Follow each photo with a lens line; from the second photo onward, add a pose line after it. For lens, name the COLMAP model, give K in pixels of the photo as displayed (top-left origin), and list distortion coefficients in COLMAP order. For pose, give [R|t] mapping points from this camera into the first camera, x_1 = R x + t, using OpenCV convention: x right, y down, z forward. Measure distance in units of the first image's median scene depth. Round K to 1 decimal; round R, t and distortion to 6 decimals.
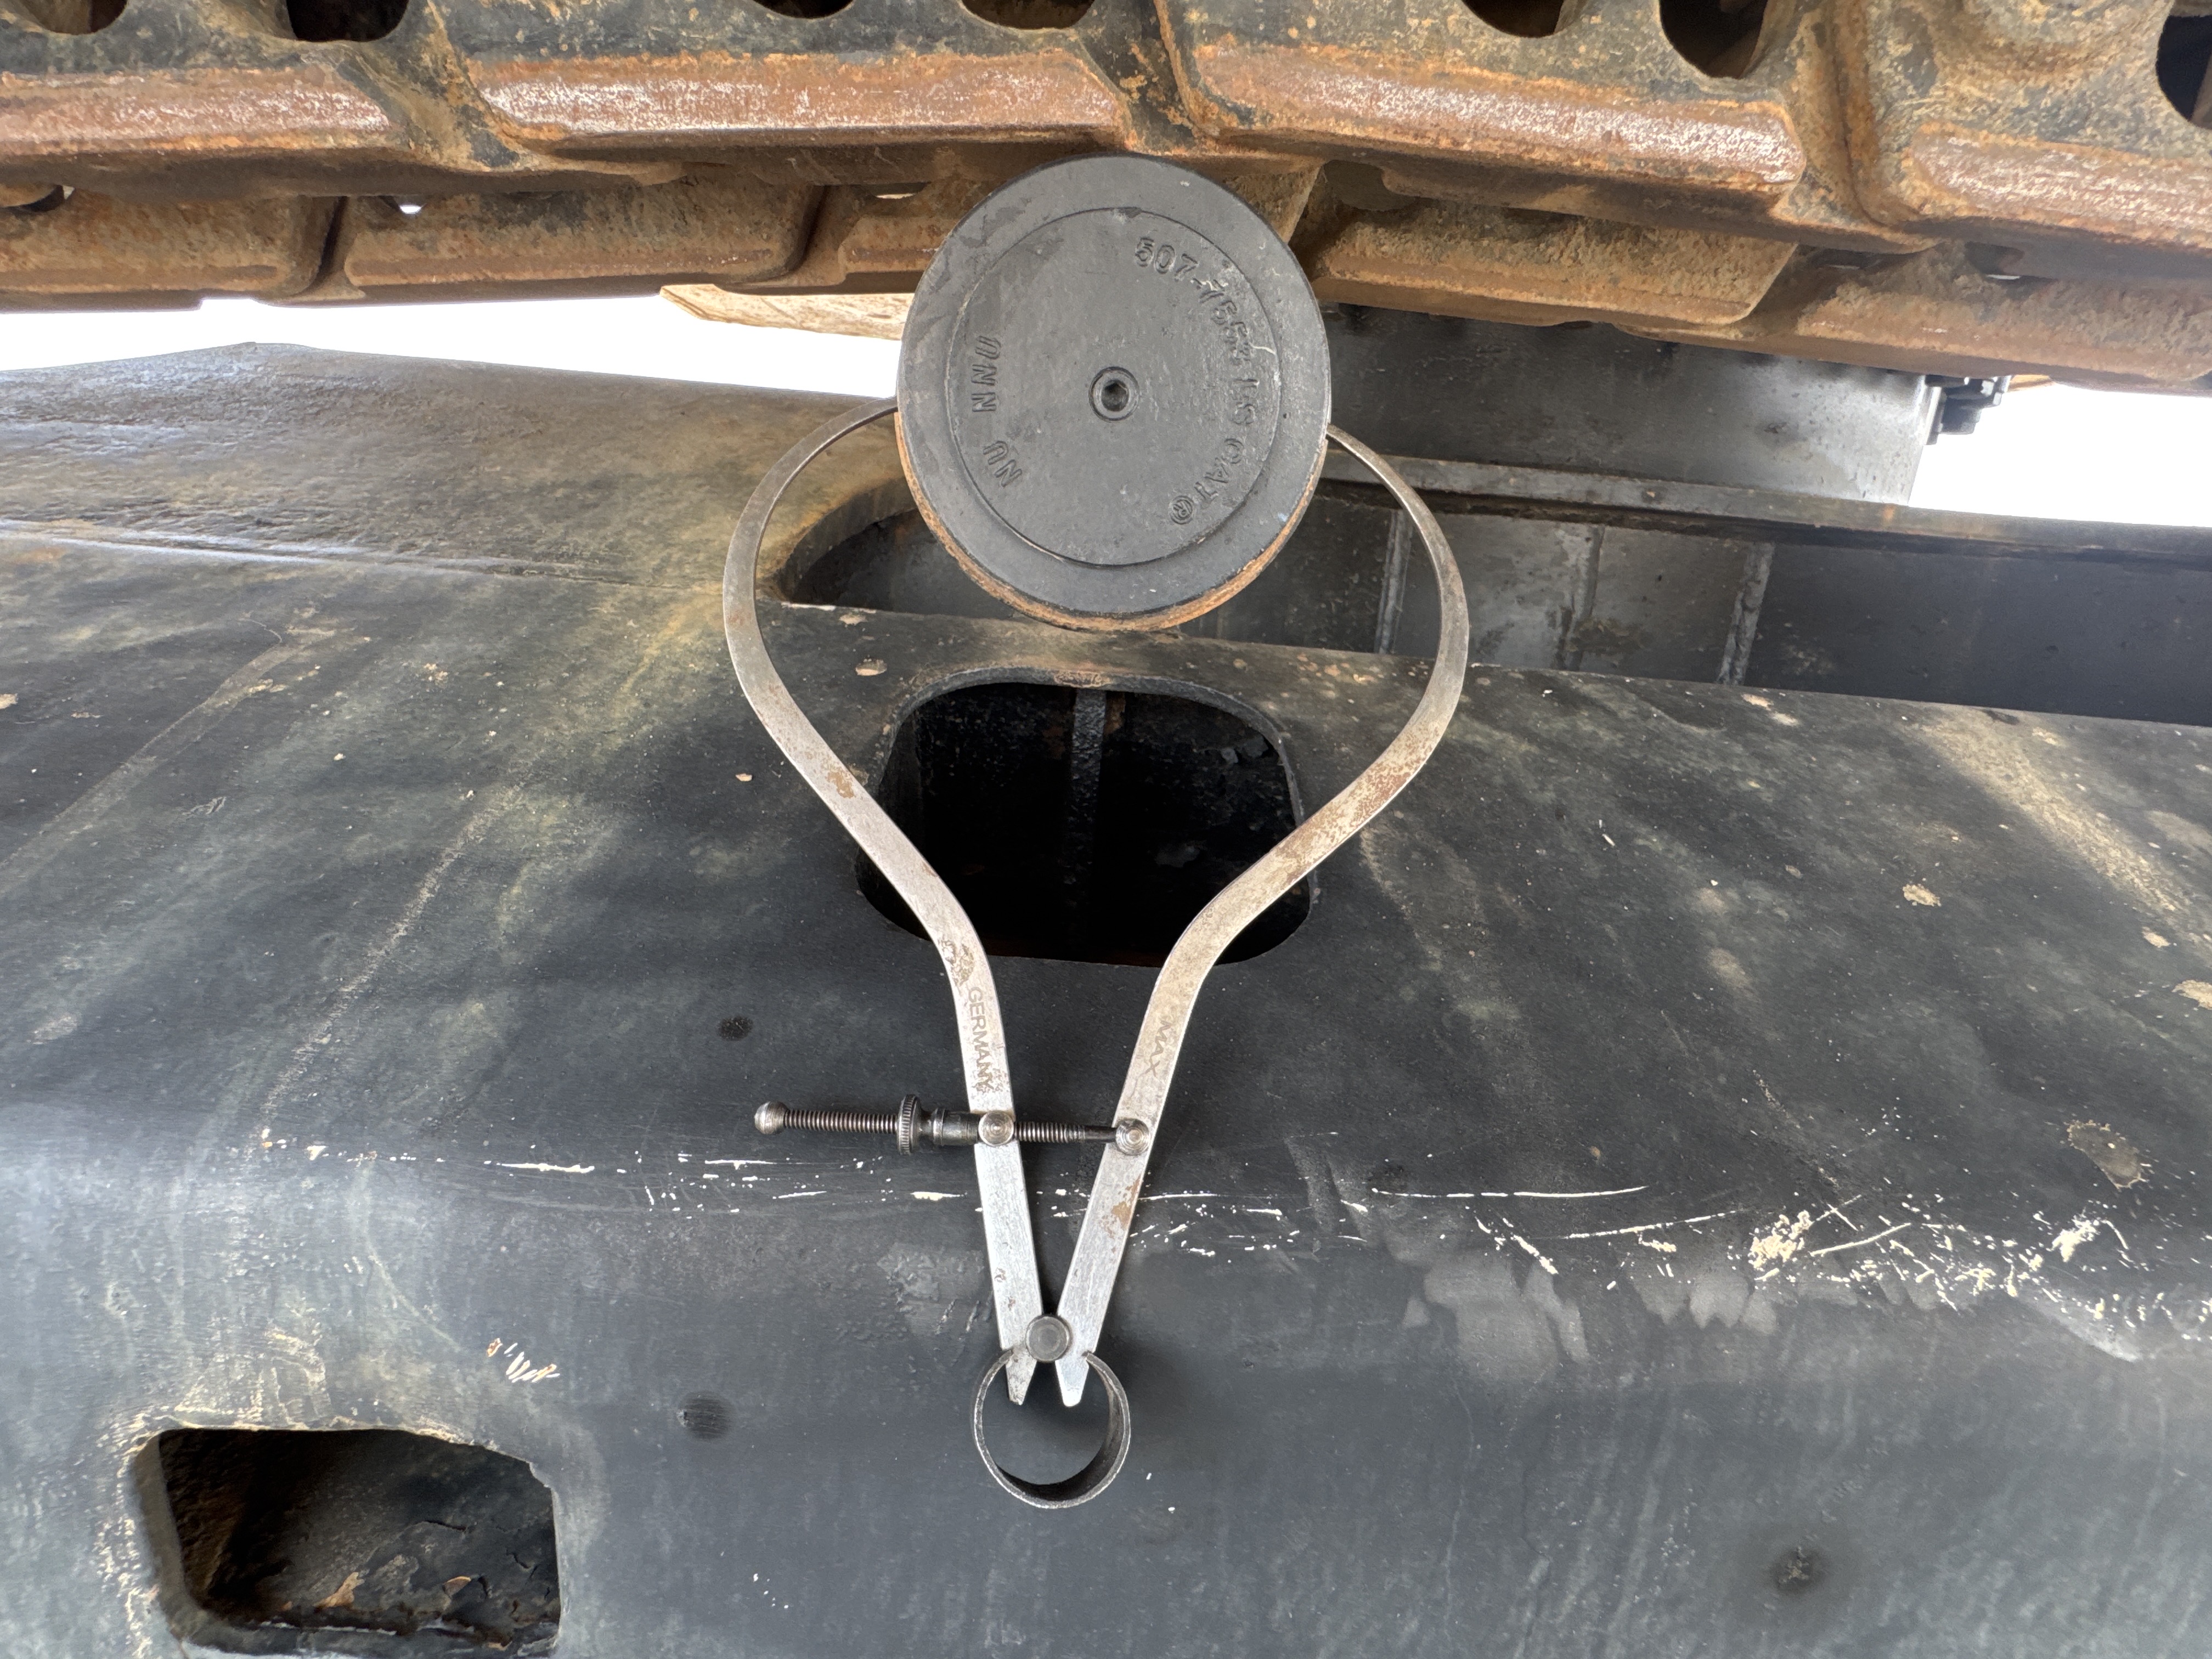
lens RADIAL K [[1050.4, 0, 1105.9], [0, 1050.4, 833.9], [0, 0, 1]] dist [-0.006415, 0.000594]
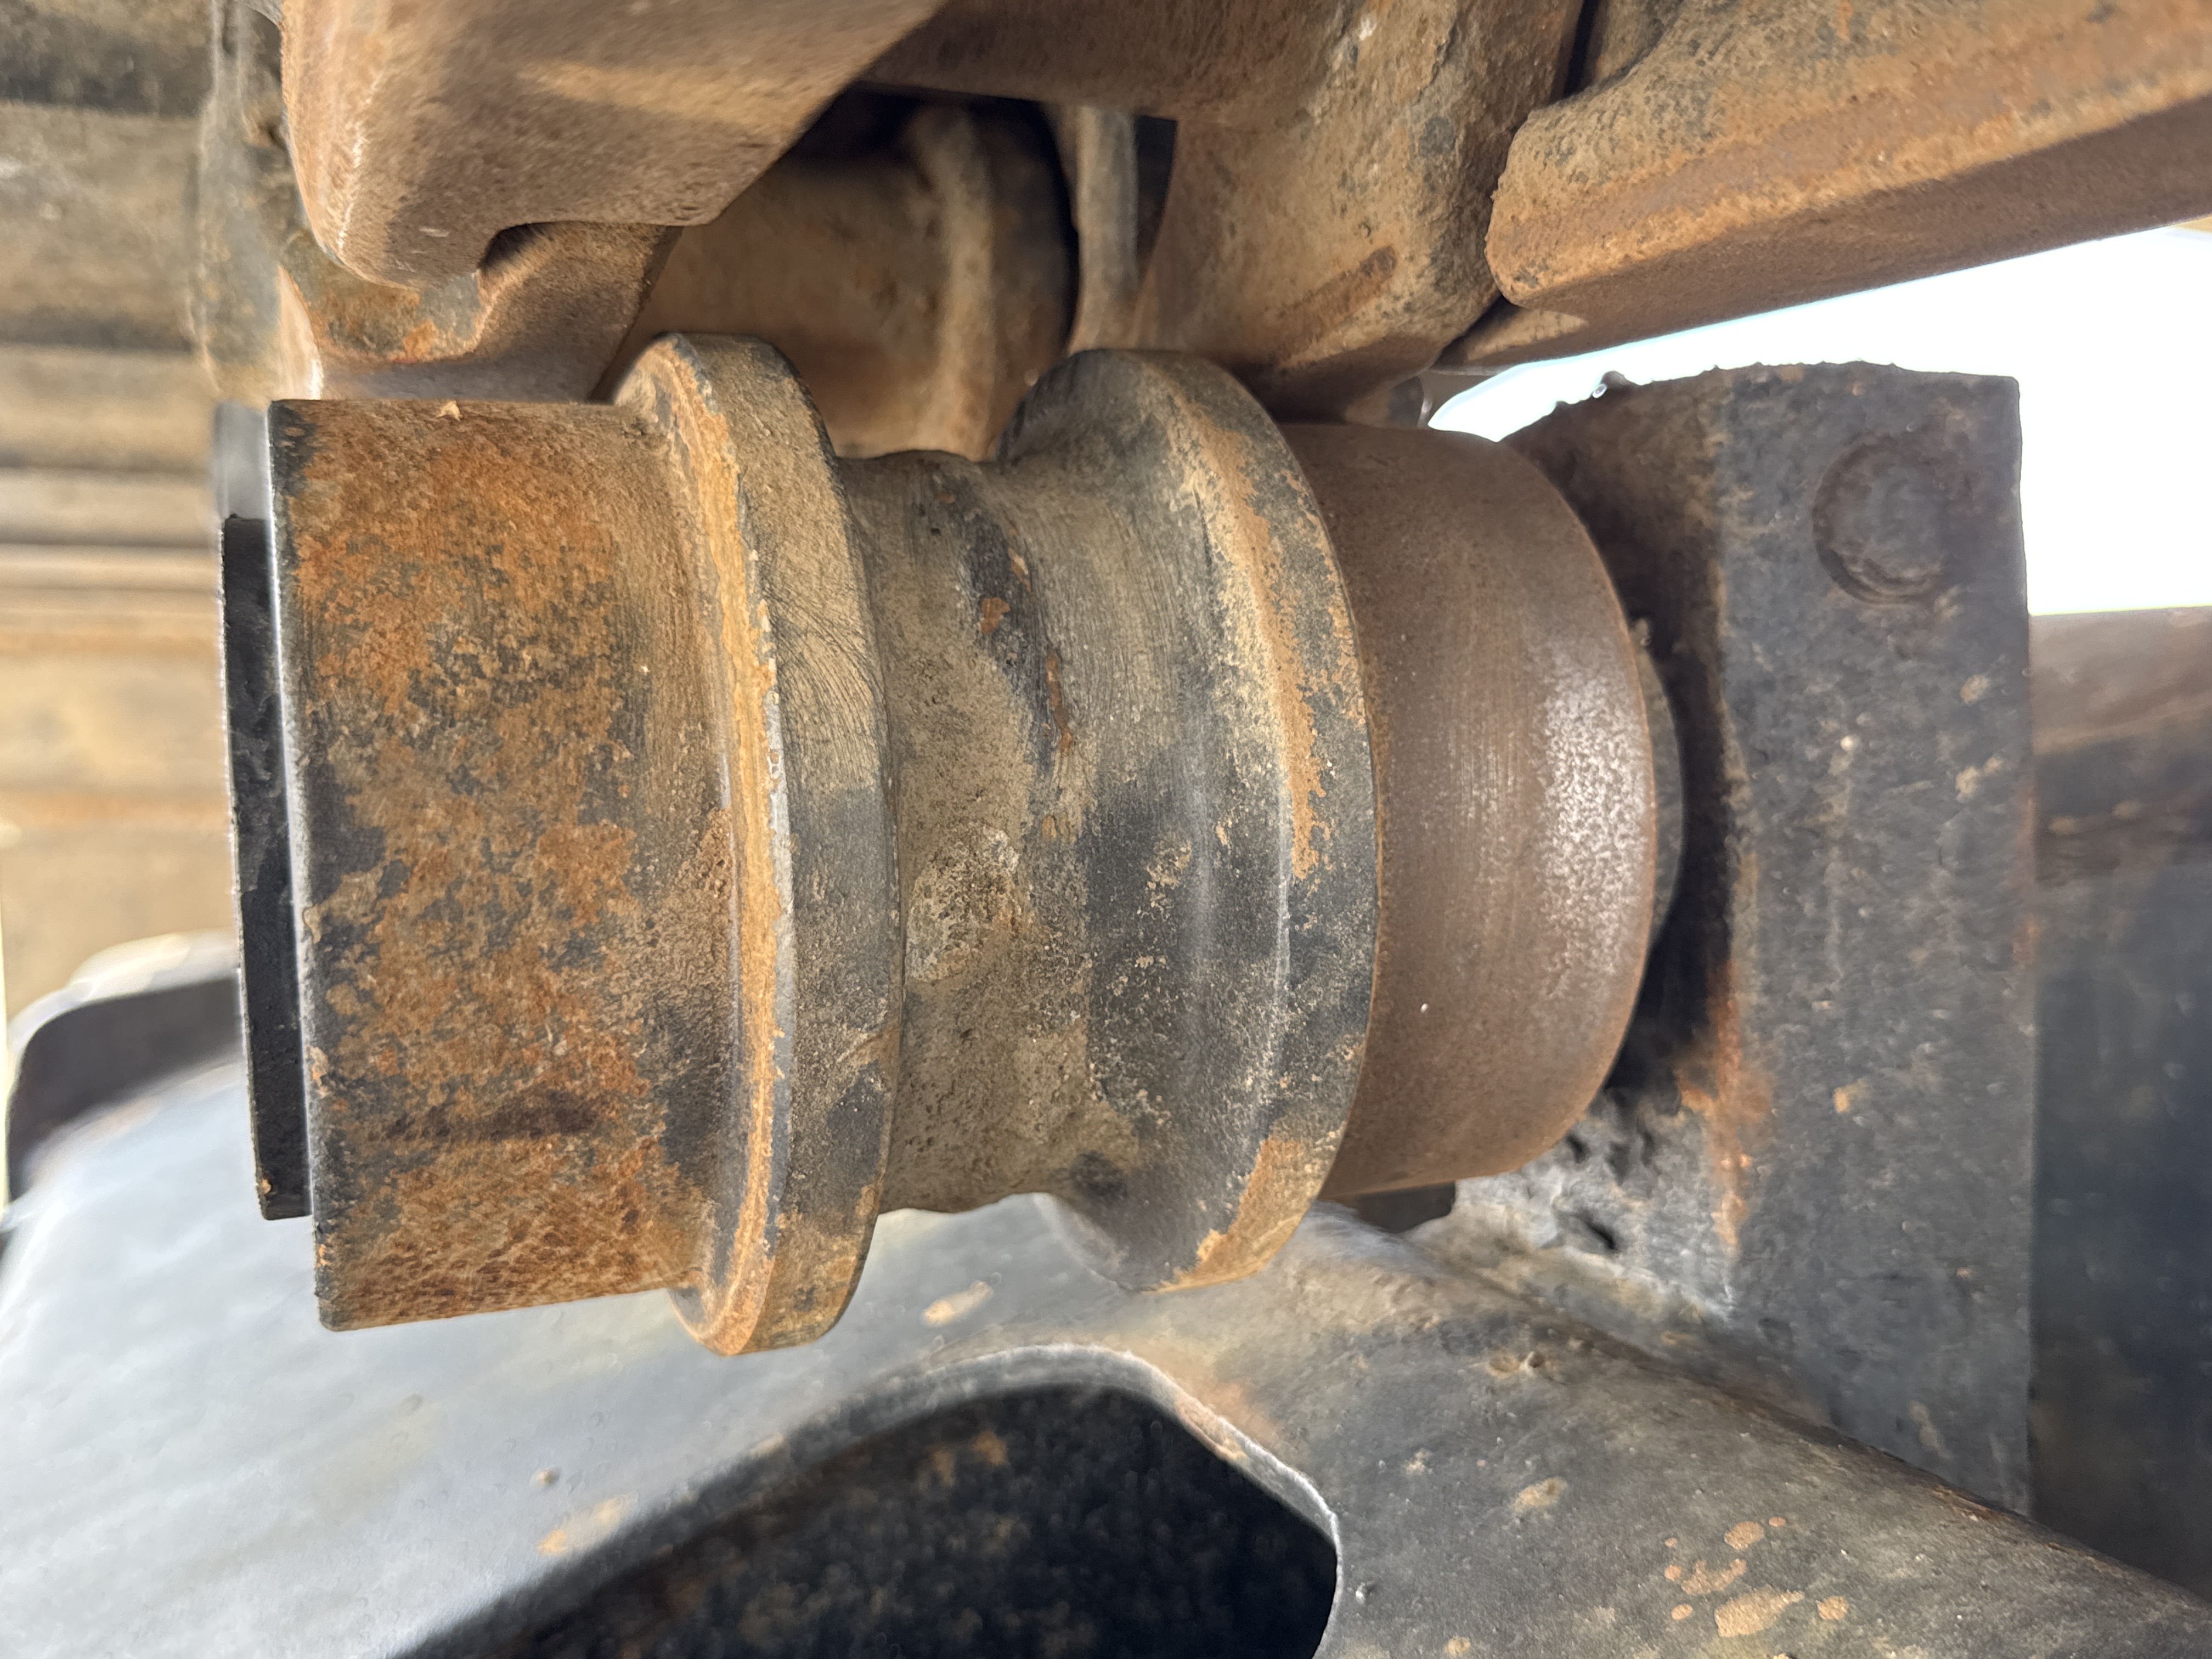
lens RADIAL K [[2070.9, 0, 1102.8], [0, 2070.9, 839.7], [0, 0, 1]] dist [0.204656, -0.589693]
pose [[0.368931, -0.032087, -0.928903, 1.103528], [-0.205171, 0.971939, -0.115061, -0.425719], [0.906529, 0.233033, 0.351995, 1.071372]]
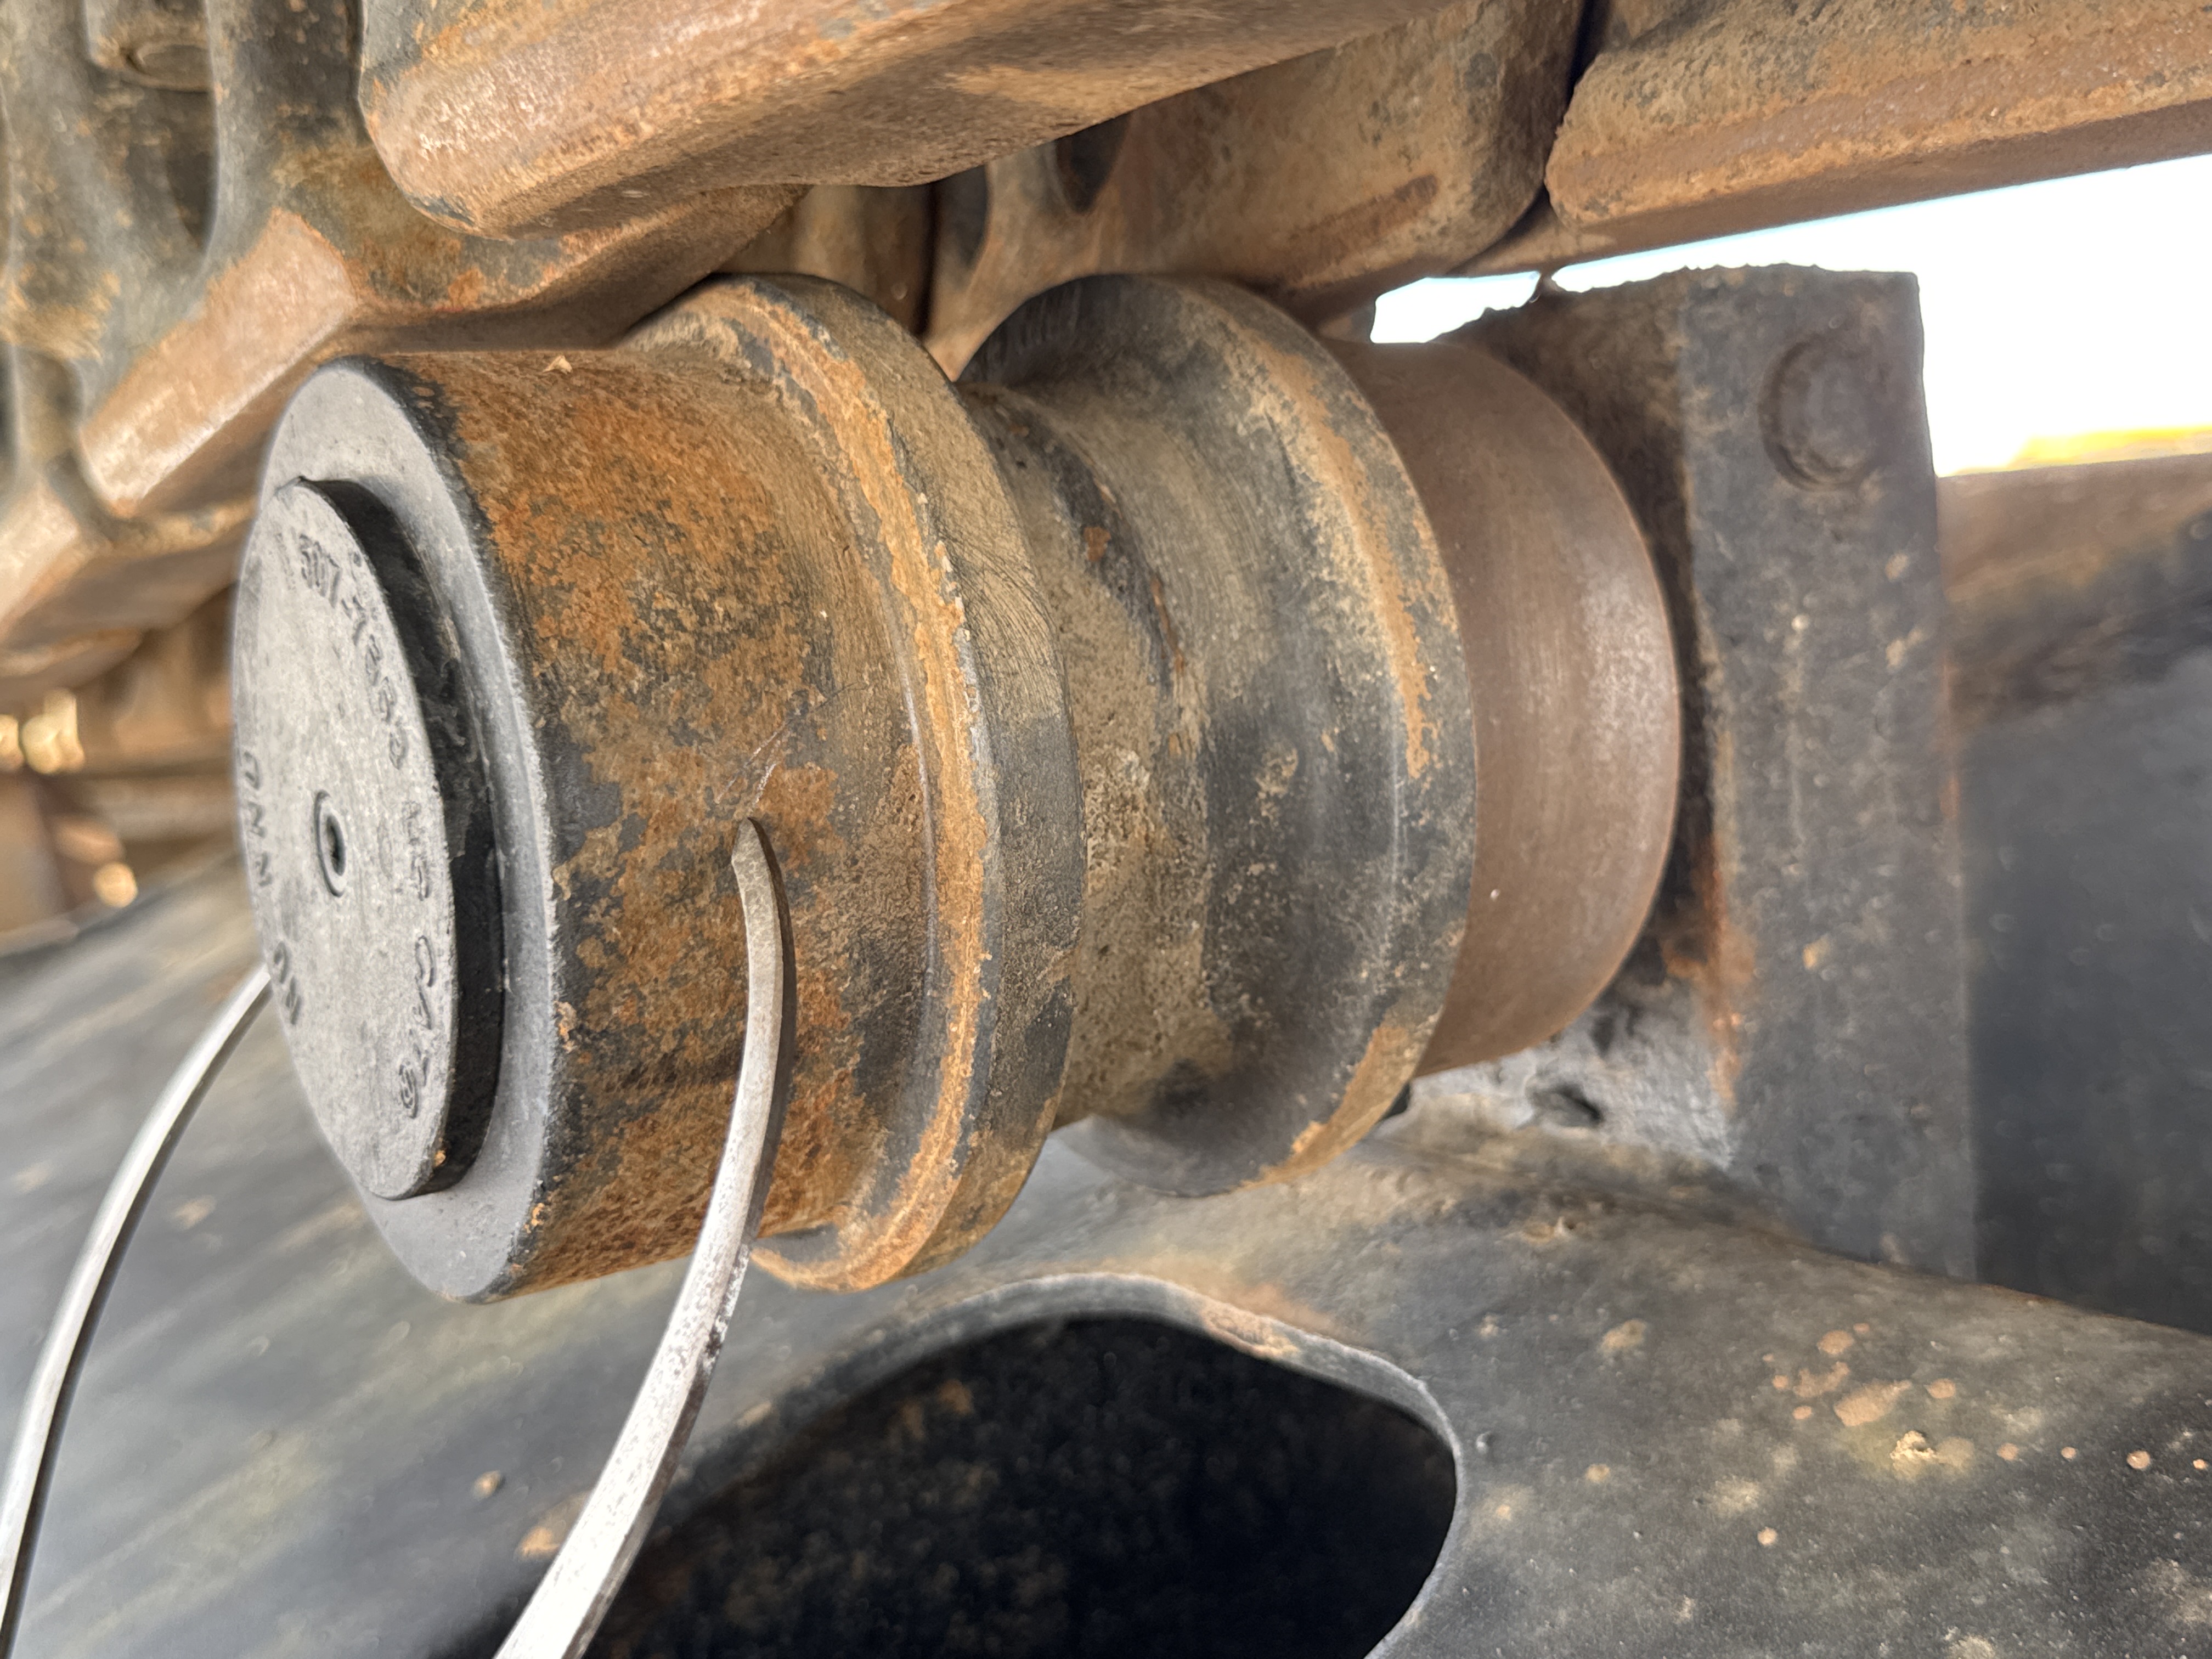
lens RADIAL K [[2358.0, 0, 1101.7], [0, 2358.0, 821.5], [0, 0, 1]] dist [0.223826, -0.653125]
pose [[0.538834, -0.047336, -0.841081, 1.138807], [-0.112910, 0.985353, -0.127791, -0.352374], [0.834811, 0.163825, 0.525597, 0.769068]]
